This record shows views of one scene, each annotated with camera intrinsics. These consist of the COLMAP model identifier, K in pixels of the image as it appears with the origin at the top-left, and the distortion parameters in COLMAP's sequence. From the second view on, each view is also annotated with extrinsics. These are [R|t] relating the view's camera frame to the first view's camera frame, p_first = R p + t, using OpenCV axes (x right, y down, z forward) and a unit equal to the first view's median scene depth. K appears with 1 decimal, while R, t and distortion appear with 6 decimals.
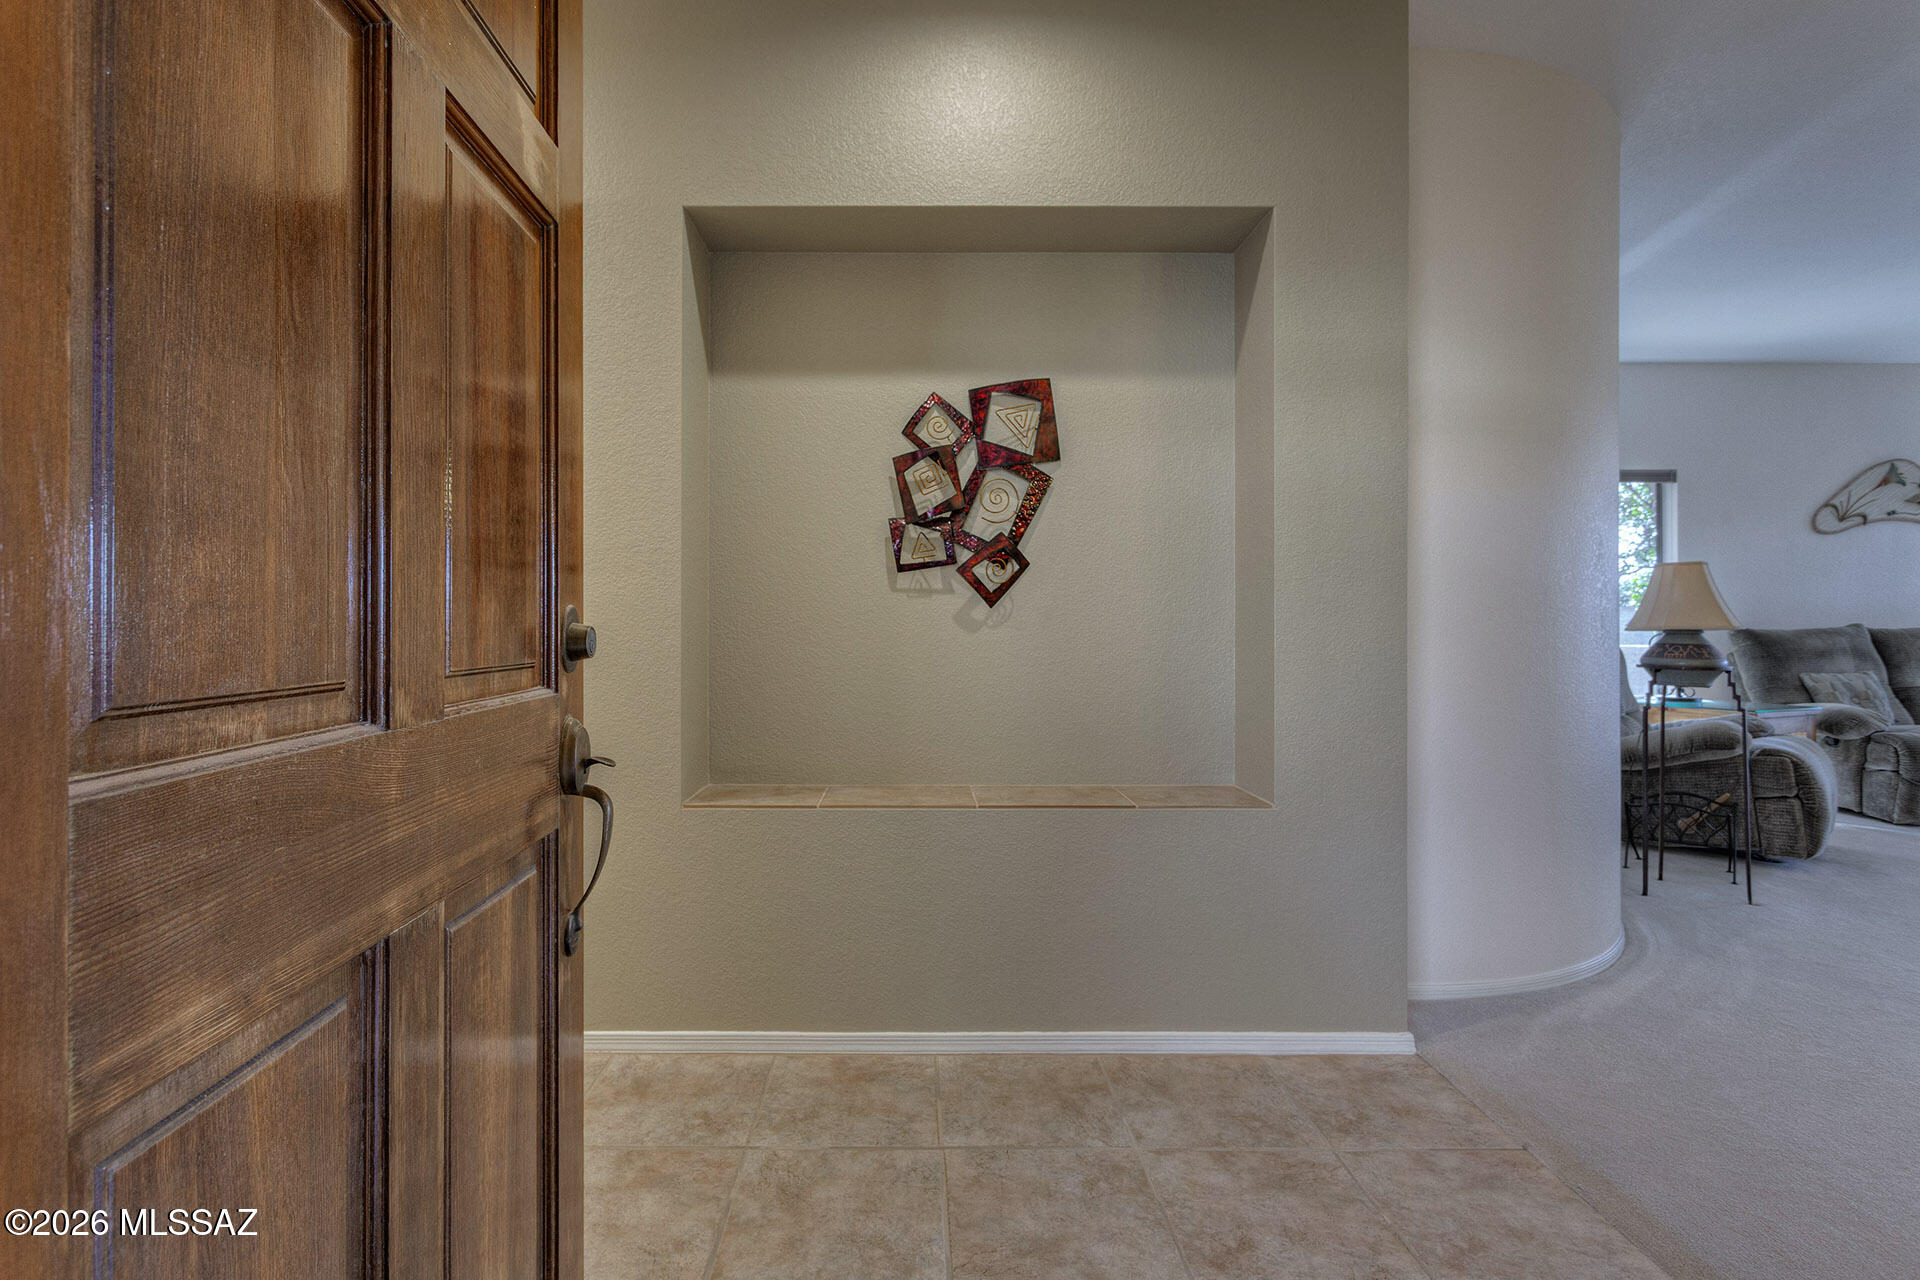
lens RADIAL K [[906.7, 0, 923.8], [0, 906.7, 619.7], [0, 0, 1]] dist [0.000743, 0.000189]
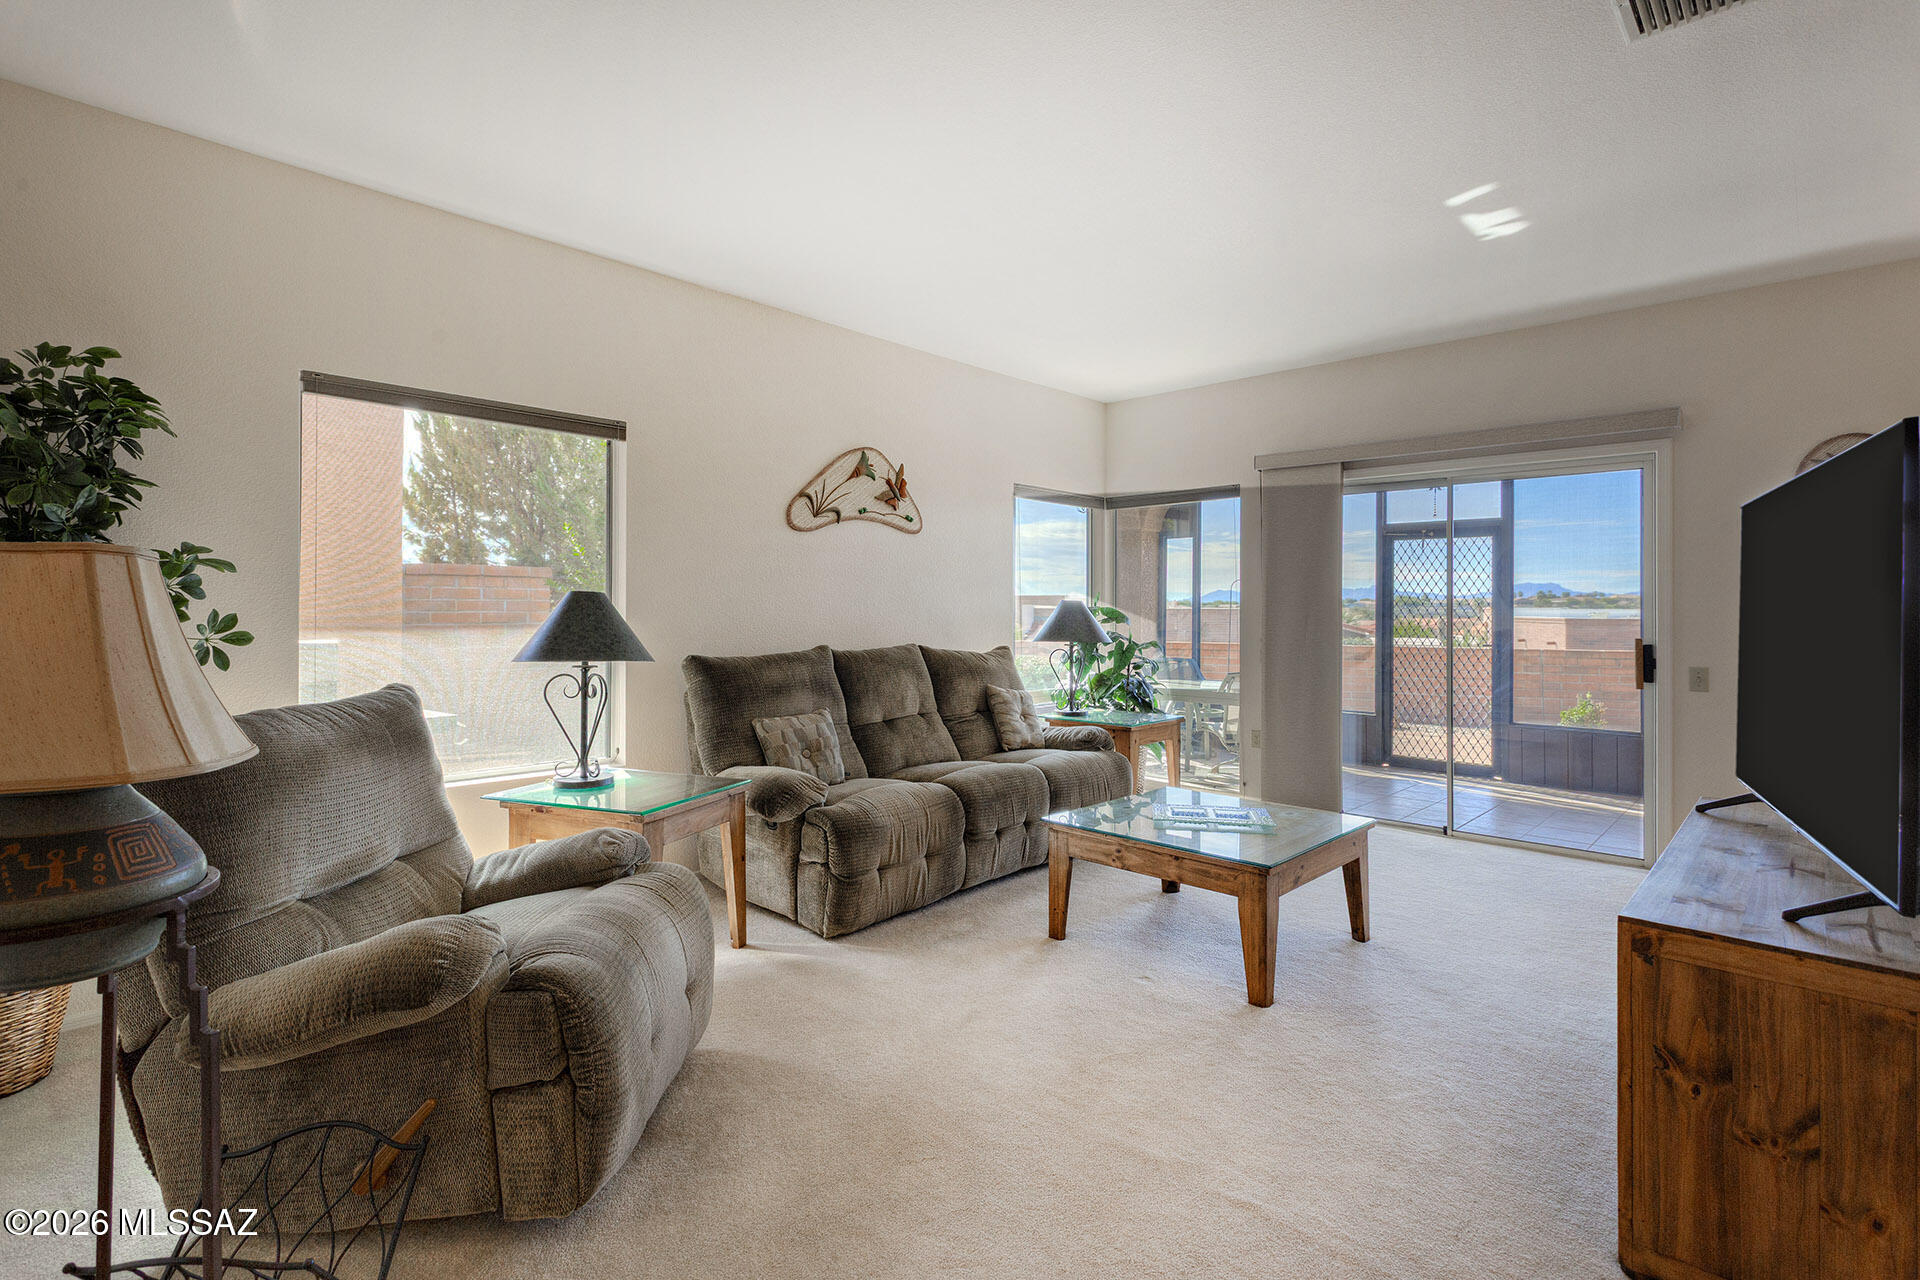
lens RADIAL K [[906.7, 0, 923.8], [0, 906.7, 619.7], [0, 0, 1]] dist [0.000743, 0.000189]
pose [[0.706490, -0.006605, 0.707692, 0.544564], [-0.003203, 0.999916, 0.012530, -0.029324], [-0.707716, -0.011119, 0.706410, 0.389756]]
